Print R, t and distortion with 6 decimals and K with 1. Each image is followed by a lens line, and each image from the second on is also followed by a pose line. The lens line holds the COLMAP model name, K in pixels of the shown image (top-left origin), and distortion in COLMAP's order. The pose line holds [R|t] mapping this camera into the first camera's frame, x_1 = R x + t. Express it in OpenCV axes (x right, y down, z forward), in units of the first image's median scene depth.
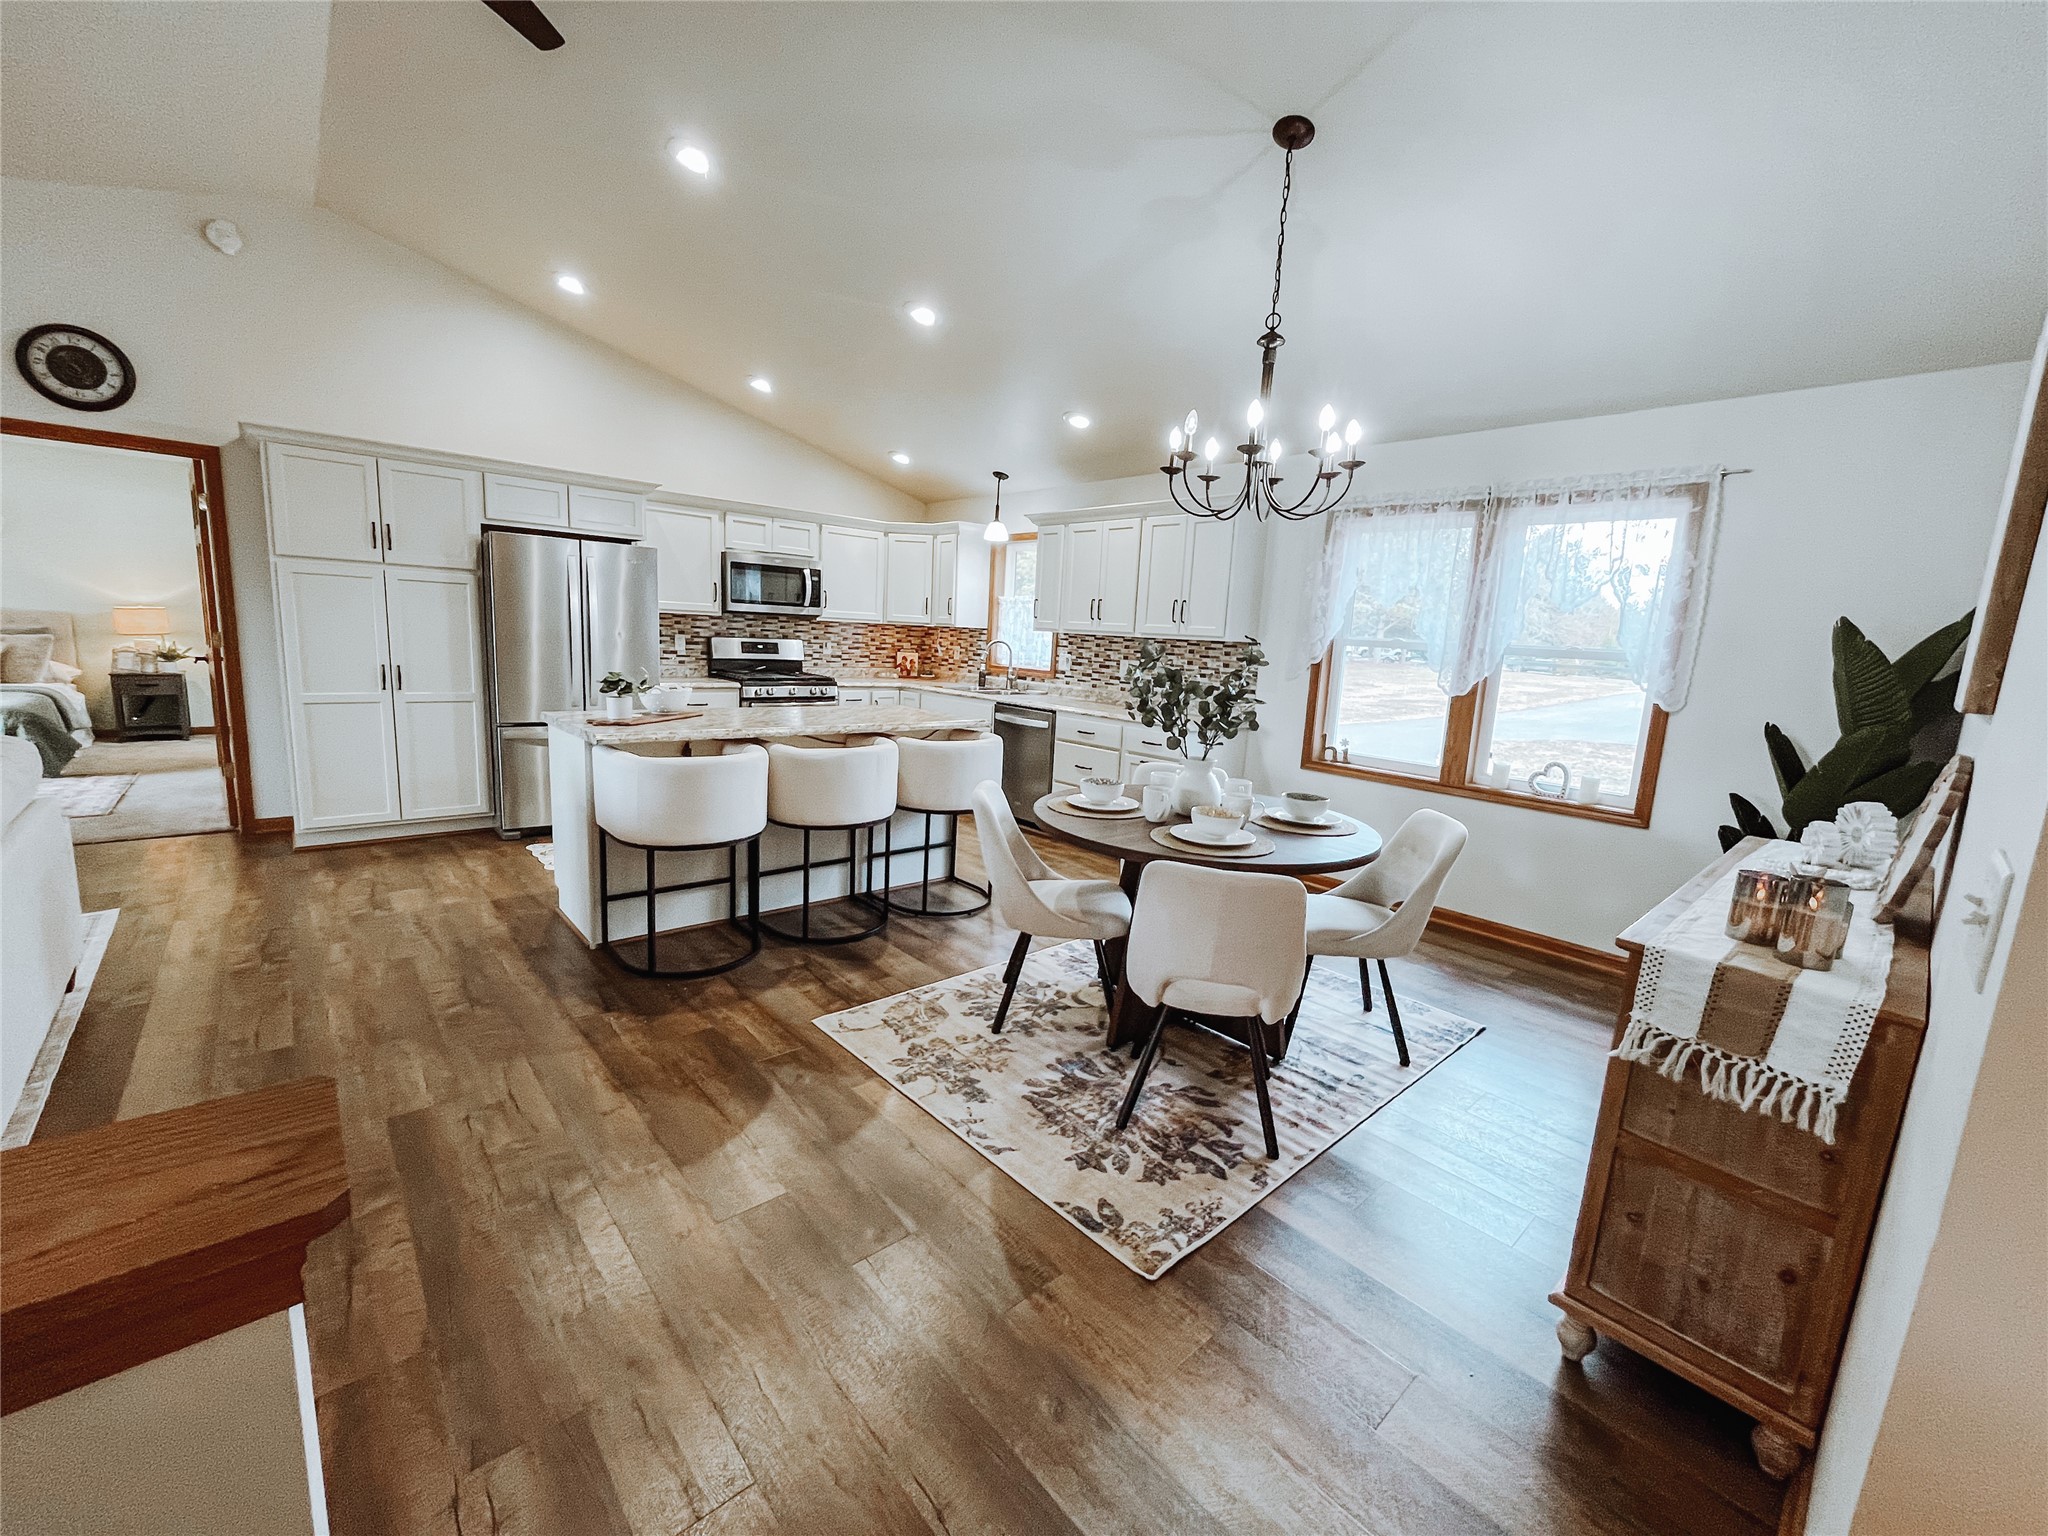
lens RADIAL K [[822.9, 0, 1022.5], [0, 822.9, 767.7], [0, 0, 1]] dist [-0.003839, -0.000508]
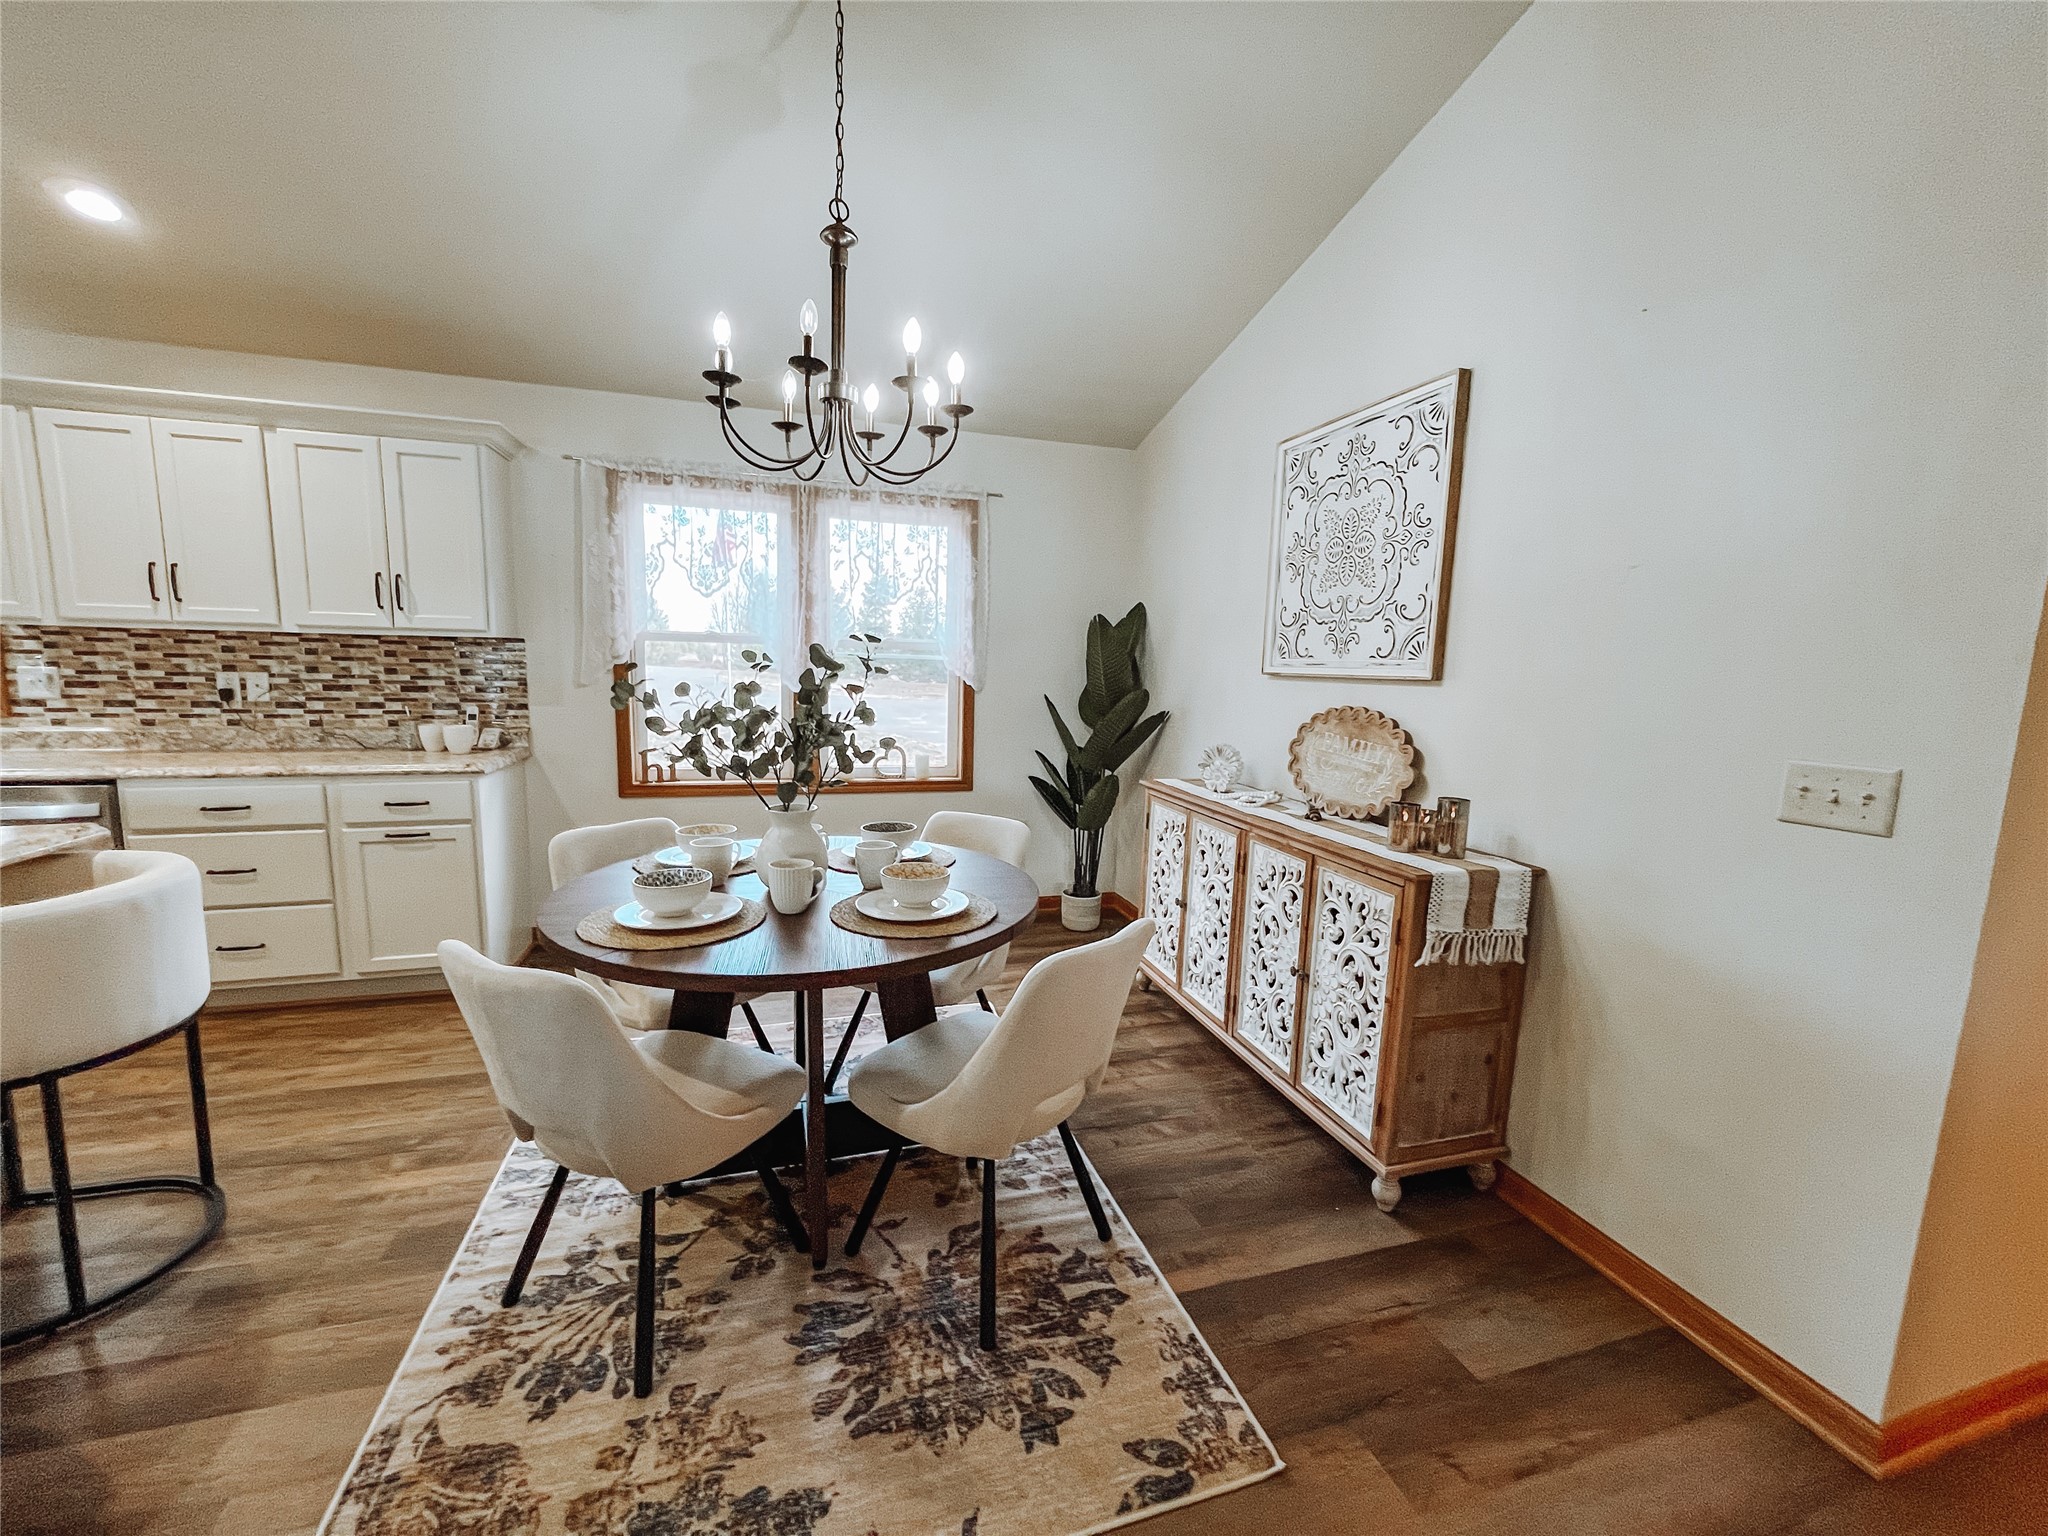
lens RADIAL K [[825.4, 0, 1025.7], [0, 825.4, 770.1], [0, 0, 1]] dist [-0.001393, -0.000341]
pose [[0.418090, -0.161130, 0.894001, -0.285539], [0.142996, 0.983547, 0.110396, -0.079886], [-0.897080, 0.081683, 0.434252, 0.434868]]
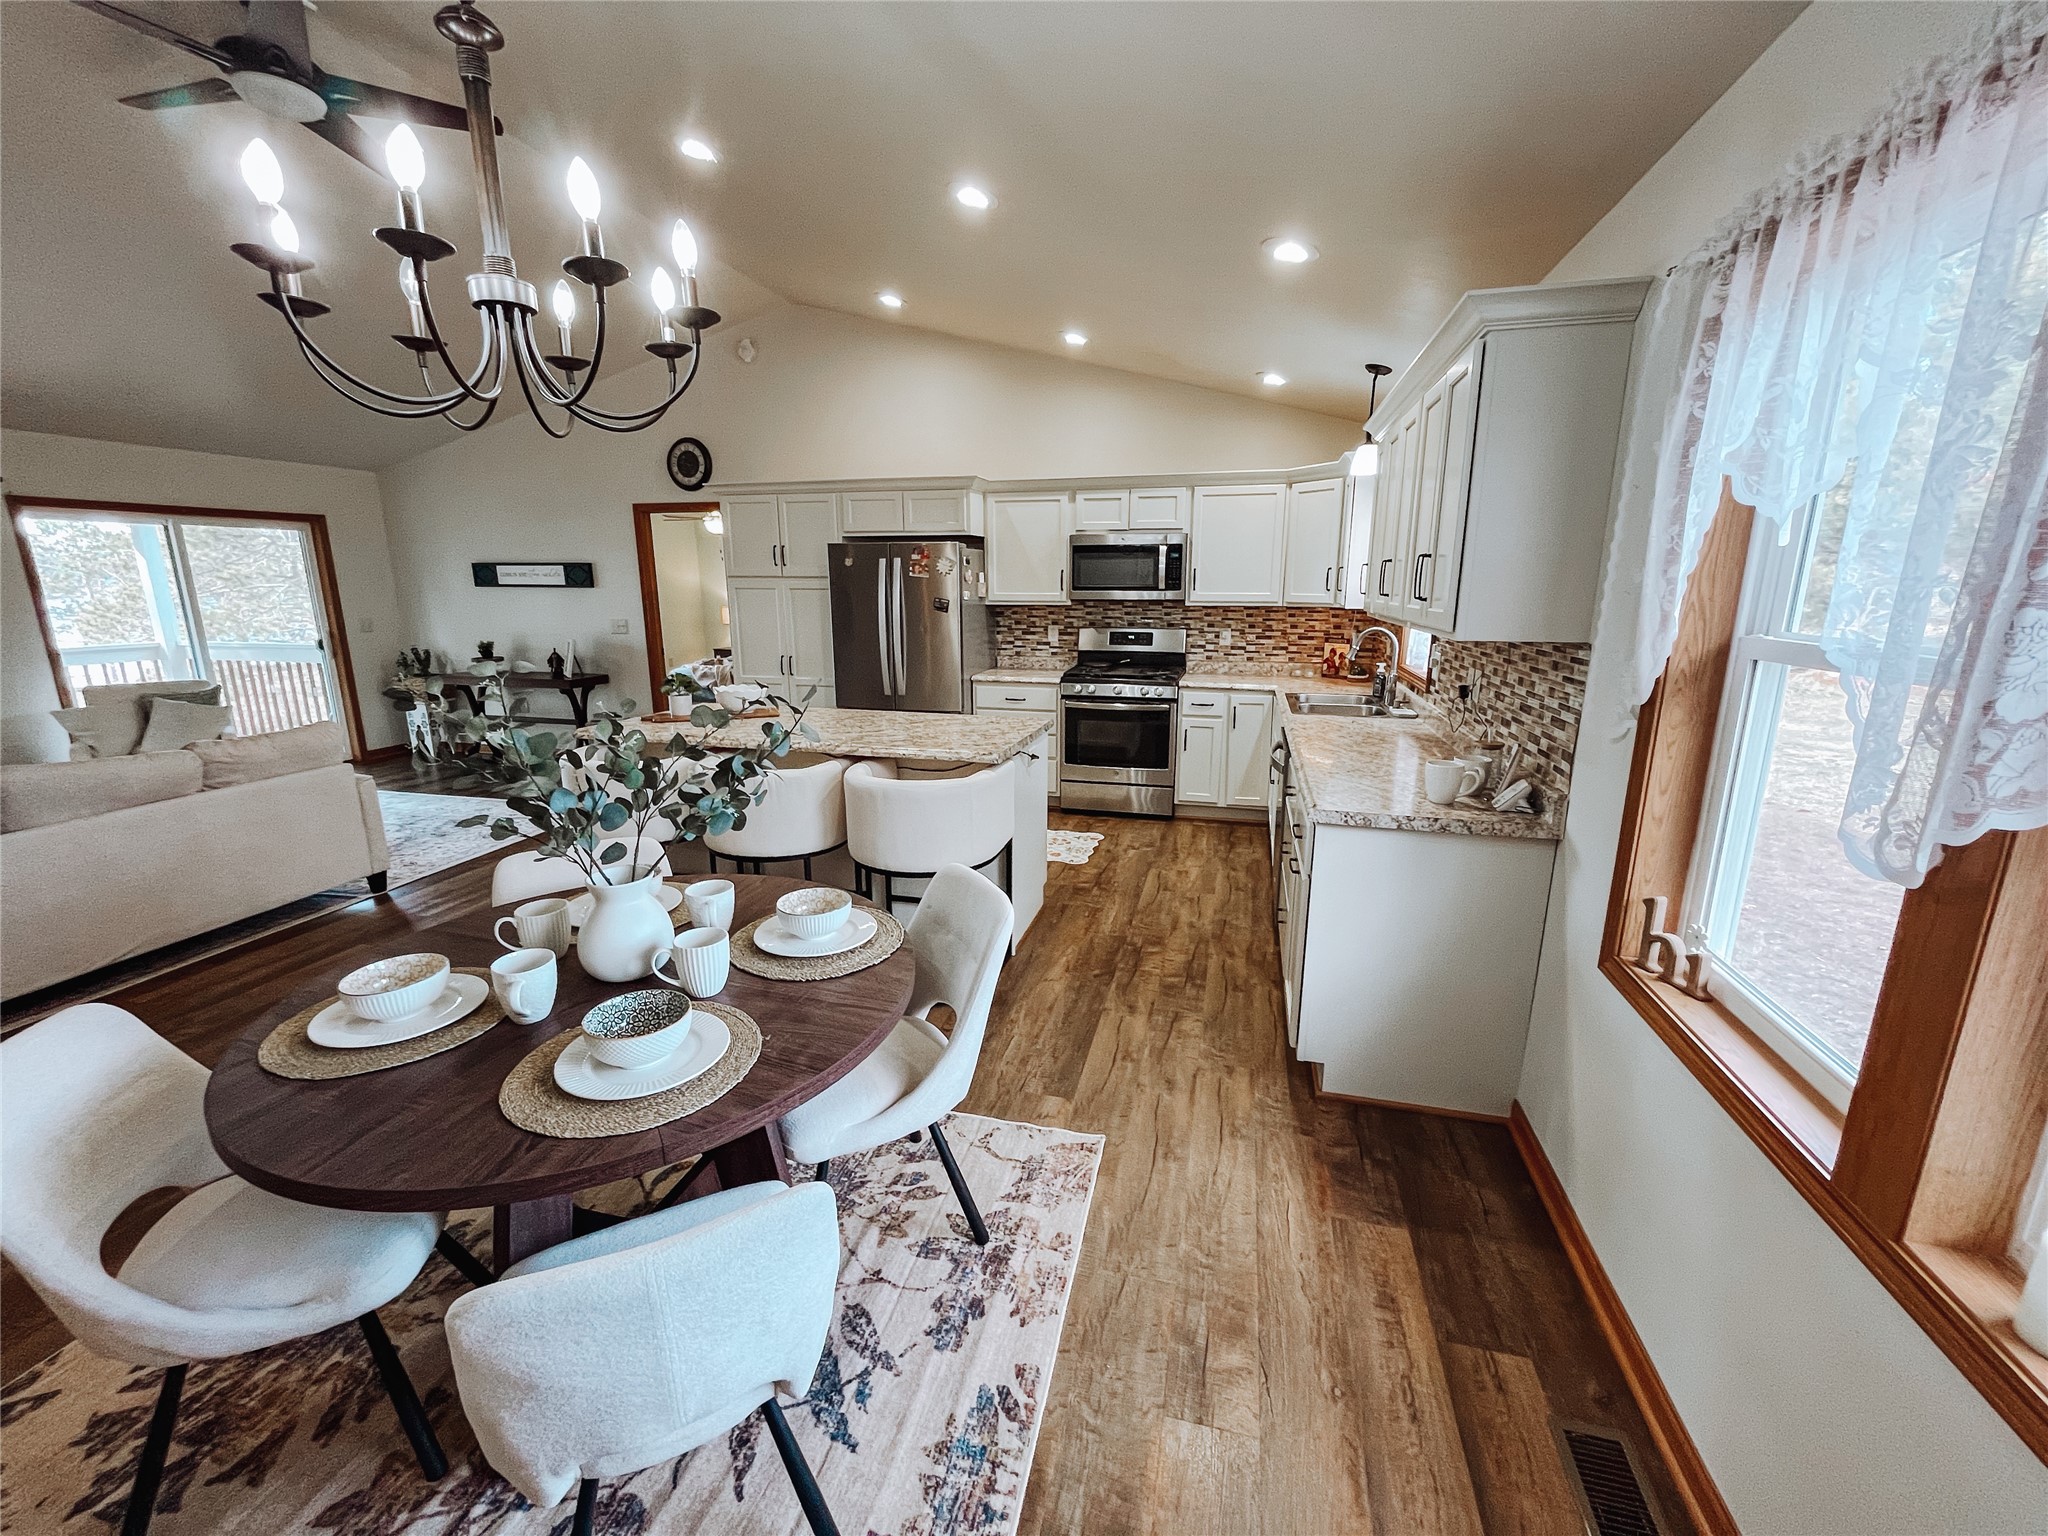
lens RADIAL K [[826.5, 0, 1025.8], [0, 826.5, 772.4], [0, 0, 1]] dist [-0.004495, -0.000533]
pose [[0.552967, 0.139043, -0.821519, 0.706409], [-0.108018, 0.989620, 0.094787, -0.142674], [0.826172, 0.036324, 0.562246, 0.780259]]
